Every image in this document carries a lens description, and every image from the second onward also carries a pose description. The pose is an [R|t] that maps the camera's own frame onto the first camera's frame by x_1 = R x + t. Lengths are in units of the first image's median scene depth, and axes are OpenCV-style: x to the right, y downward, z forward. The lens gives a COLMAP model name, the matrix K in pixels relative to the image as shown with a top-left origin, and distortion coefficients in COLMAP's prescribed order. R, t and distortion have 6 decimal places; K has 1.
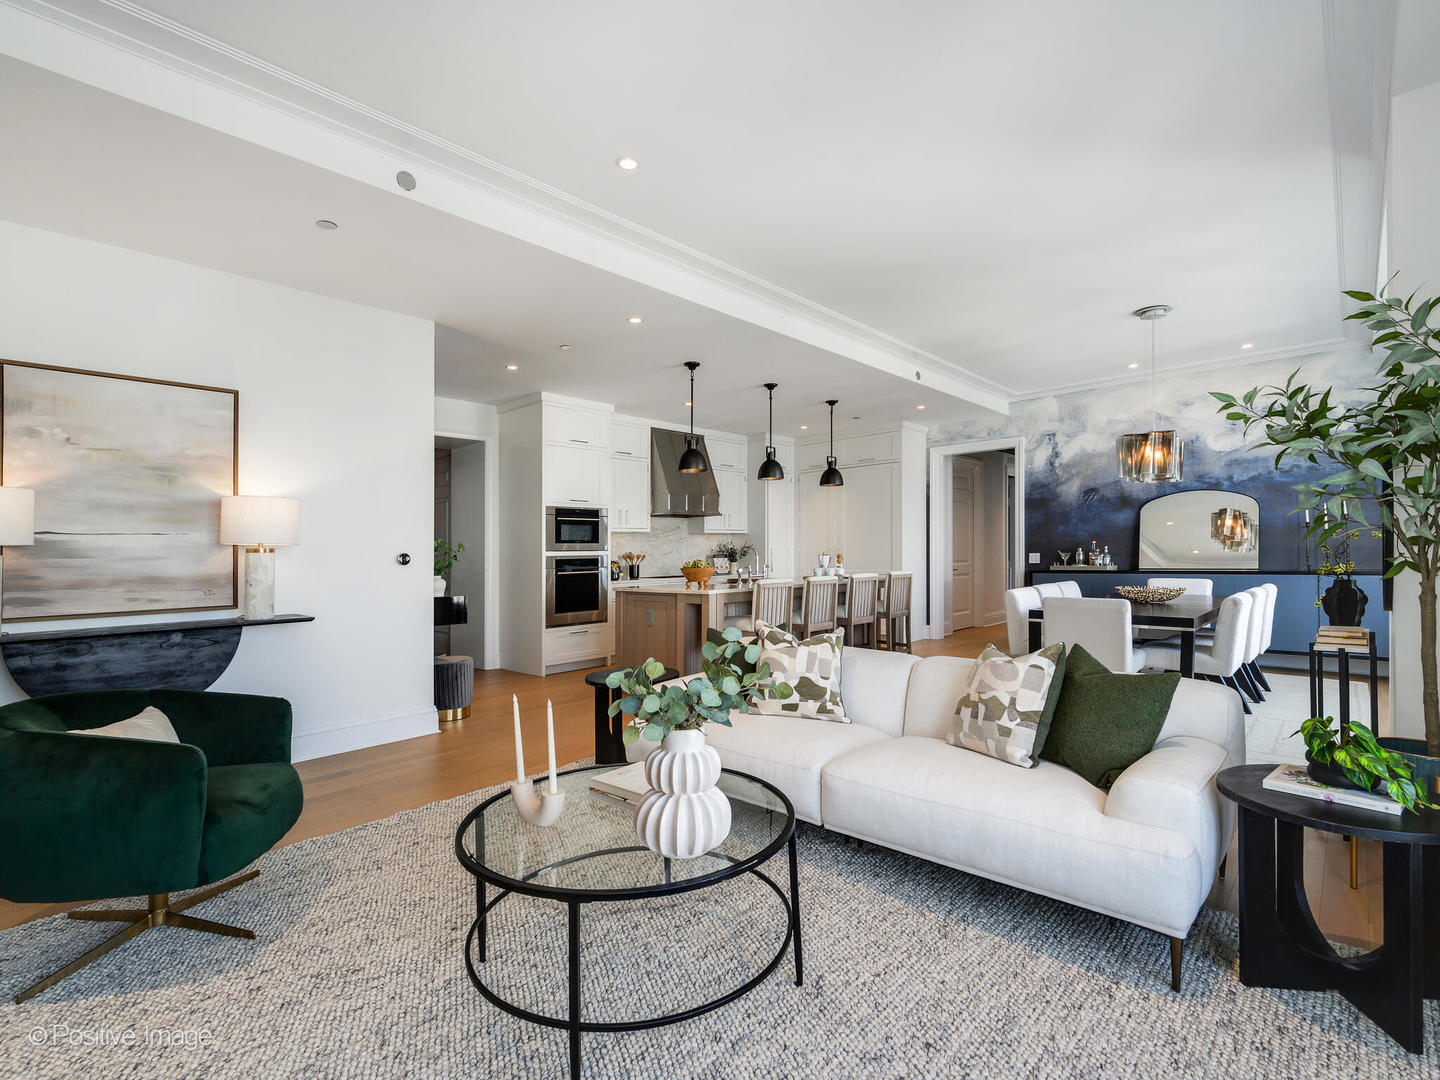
lens RADIAL K [[637.2, 0, 717.2], [0, 637.2, 550.3], [0, 0, 1]] dist [0.000457, -0.000203]
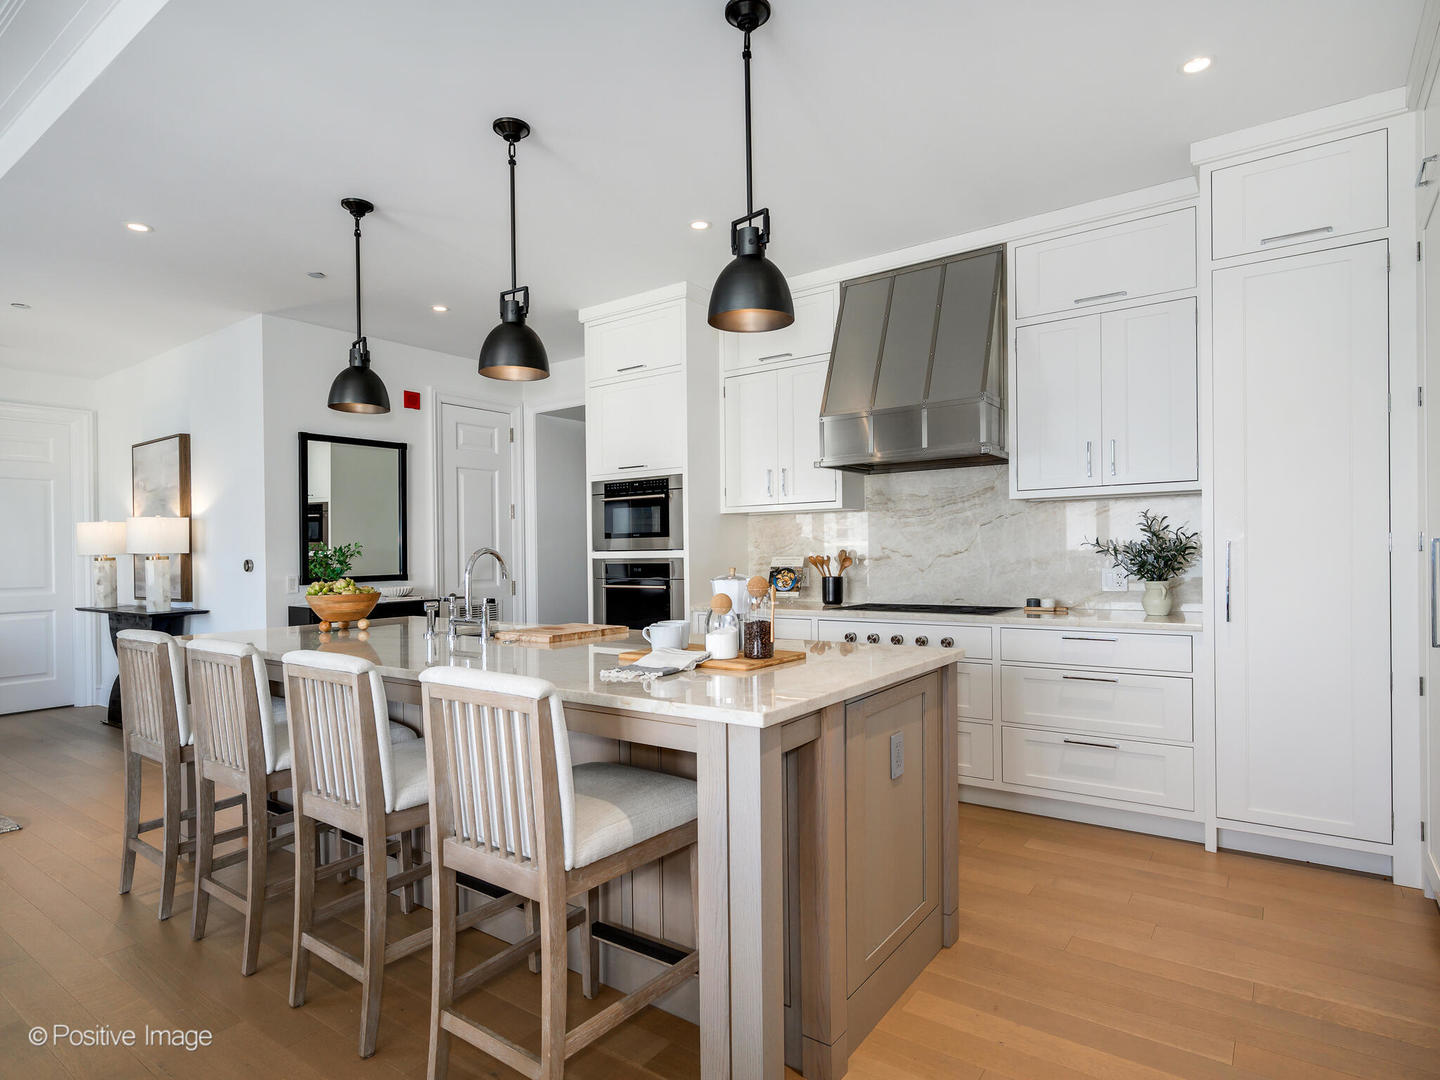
lens RADIAL K [[789.2, 0, 720.0], [0, 789.2, 540.0], [0, 0, 1]] dist [0.000591, 0.000037]
pose [[0.157306, 0.001871, -0.987548, 0.494650], [0.017145, 0.999842, 0.004625, -0.010301], [0.987401, -0.017659, 0.157249, 0.896128]]
